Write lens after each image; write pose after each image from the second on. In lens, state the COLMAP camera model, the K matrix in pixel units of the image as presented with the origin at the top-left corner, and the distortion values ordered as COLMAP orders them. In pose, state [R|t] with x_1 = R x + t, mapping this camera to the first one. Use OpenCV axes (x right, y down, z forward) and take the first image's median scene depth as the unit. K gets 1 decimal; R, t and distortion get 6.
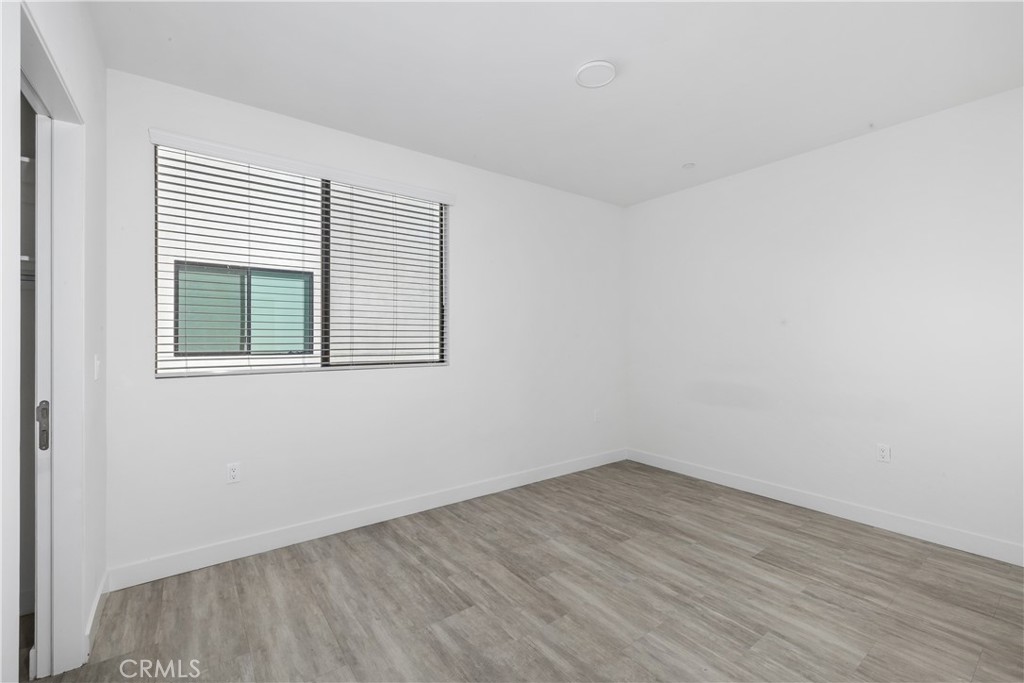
lens RADIAL K [[432.4, 0, 512.7], [0, 432.4, 340.5], [0, 0, 1]] dist [0.010660, 0.000536]
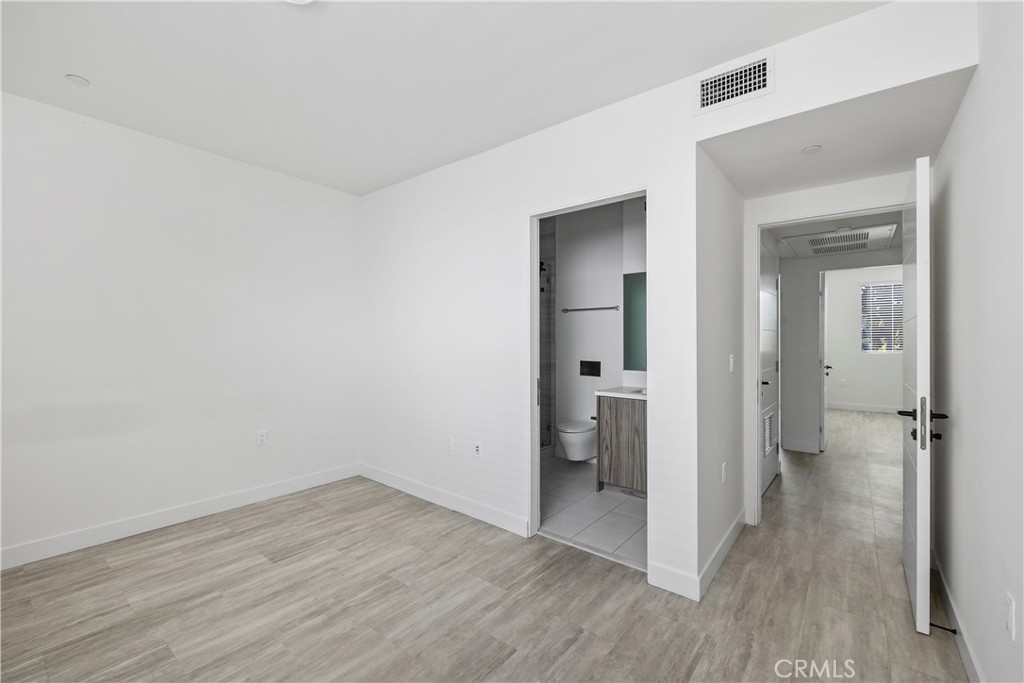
lens RADIAL K [[432.4, 0, 514.6], [0, 432.4, 344.2], [0, 0, 1]] dist [0.010660, 0.000536]
pose [[-0.250303, -0.002521, 0.968164, -0.532385], [-0.002562, 0.999995, 0.001942, 0.000741], [-0.968164, -0.001994, -0.250308, 0.716129]]
